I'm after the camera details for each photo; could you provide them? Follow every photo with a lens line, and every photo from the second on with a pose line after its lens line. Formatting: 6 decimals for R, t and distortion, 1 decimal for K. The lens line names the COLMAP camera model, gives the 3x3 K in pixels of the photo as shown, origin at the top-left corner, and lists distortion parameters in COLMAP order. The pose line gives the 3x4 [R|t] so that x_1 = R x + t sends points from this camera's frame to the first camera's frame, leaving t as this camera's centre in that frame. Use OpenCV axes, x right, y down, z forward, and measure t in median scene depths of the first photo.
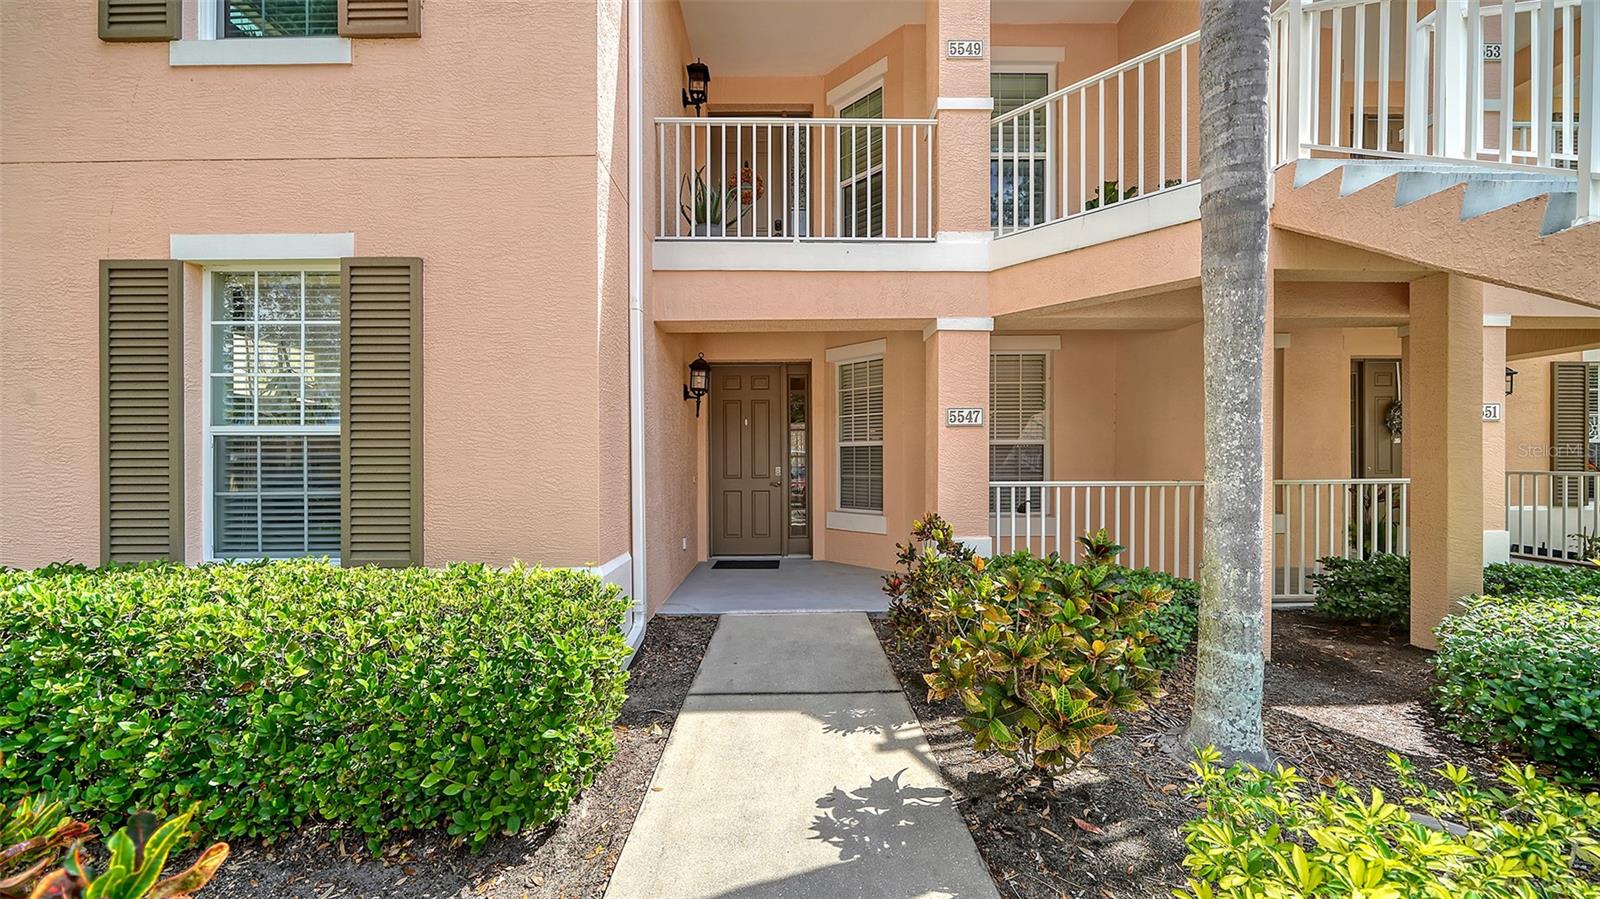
lens RADIAL K [[567.5, 0, 778.4], [0, 567.5, 443.0], [0, 0, 1]] dist [0.000045, 0.000036]
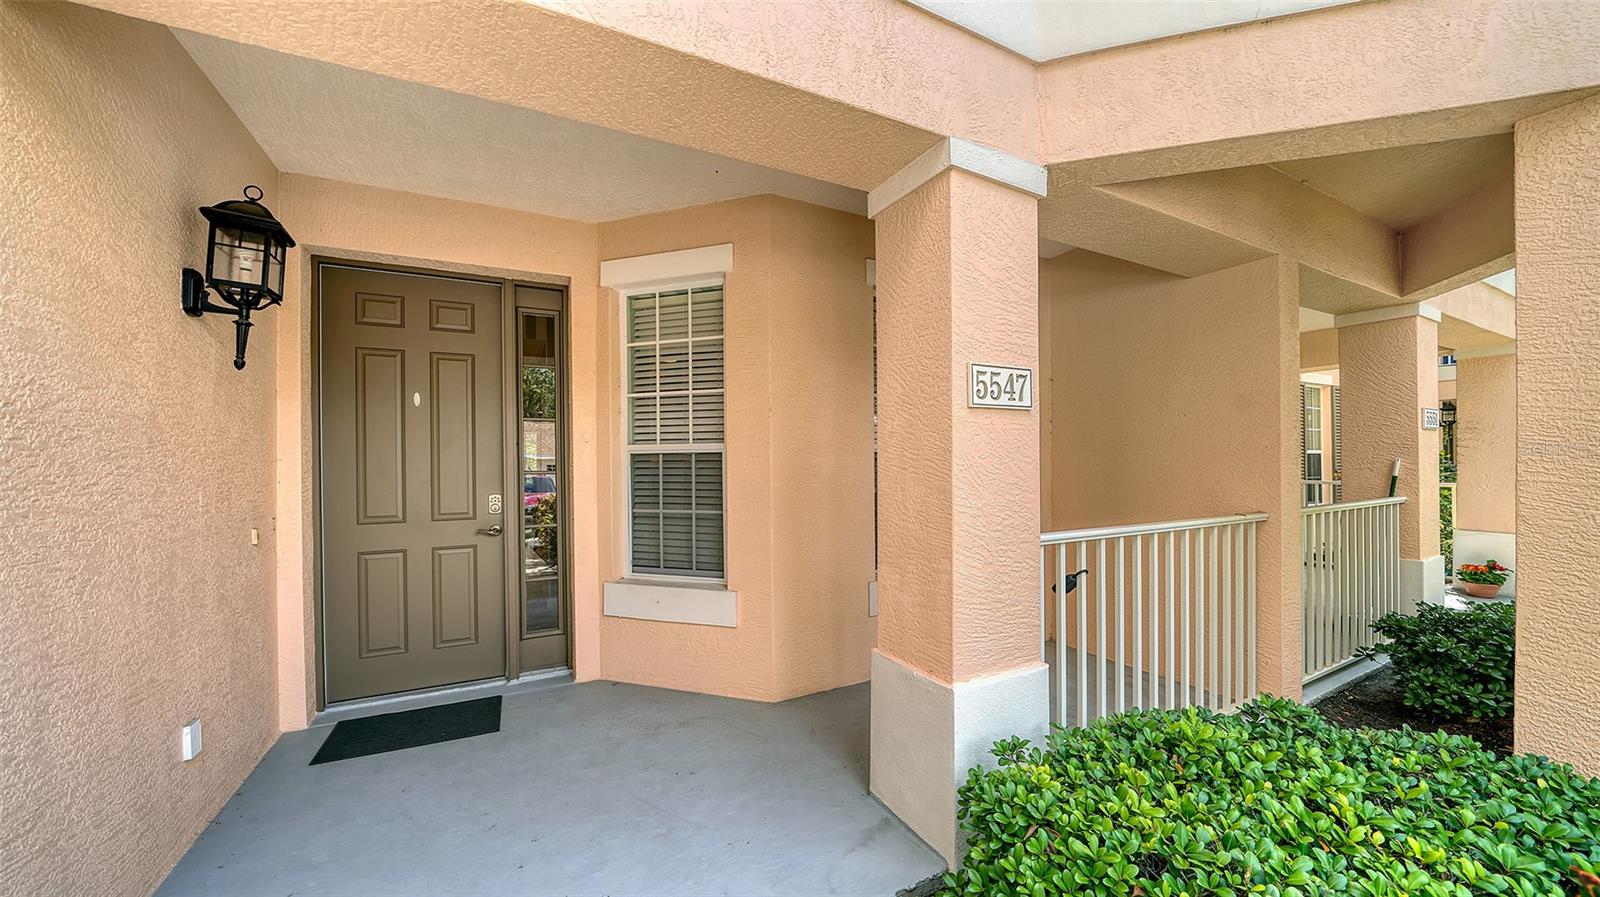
lens RADIAL K [[574.4, 0, 793.0], [0, 574.4, 469.6], [0, 0, 1]] dist [-0.000556, -0.000032]
pose [[0.883827, -0.006572, 0.467769, -0.005835], [-0.010757, 0.999351, 0.034366, 0.001413], [-0.467691, -0.035405, 0.883183, 0.466751]]
